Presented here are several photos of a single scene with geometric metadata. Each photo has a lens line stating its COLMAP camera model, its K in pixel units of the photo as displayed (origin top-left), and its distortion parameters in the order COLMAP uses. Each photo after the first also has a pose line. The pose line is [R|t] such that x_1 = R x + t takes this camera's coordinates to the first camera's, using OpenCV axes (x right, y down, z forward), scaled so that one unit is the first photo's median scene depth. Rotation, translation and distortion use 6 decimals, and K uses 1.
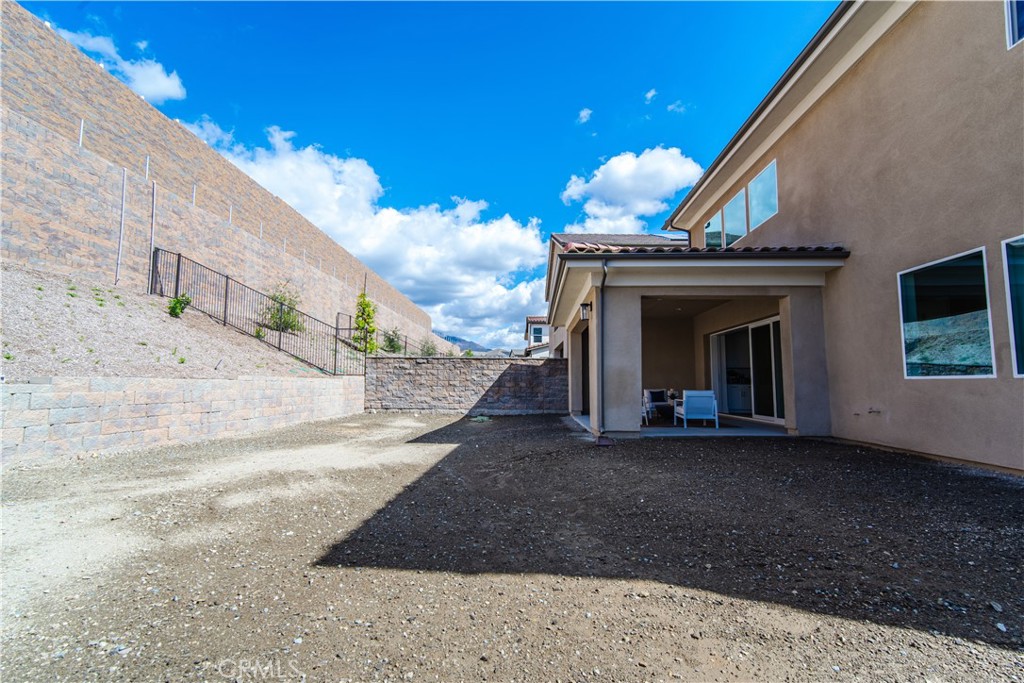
lens RADIAL K [[439.3, 0, 513.8], [0, 439.3, 342.7], [0, 0, 1]] dist [0.013720, 0.000397]
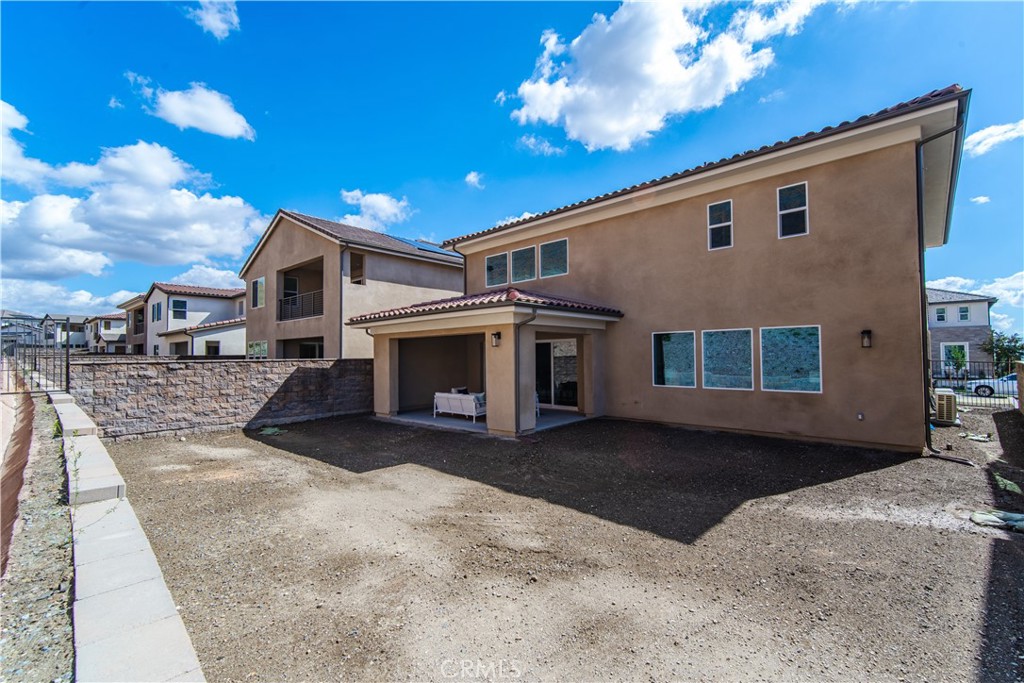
lens RADIAL K [[437.2, 0, 512.6], [0, 437.2, 347.1], [0, 0, 1]] dist [-0.002355, 0.000032]
pose [[0.638582, -0.002195, 0.769550, -0.420418], [-0.058122, 0.997002, 0.051074, -0.062713], [-0.767356, -0.077343, 0.636540, 0.090371]]
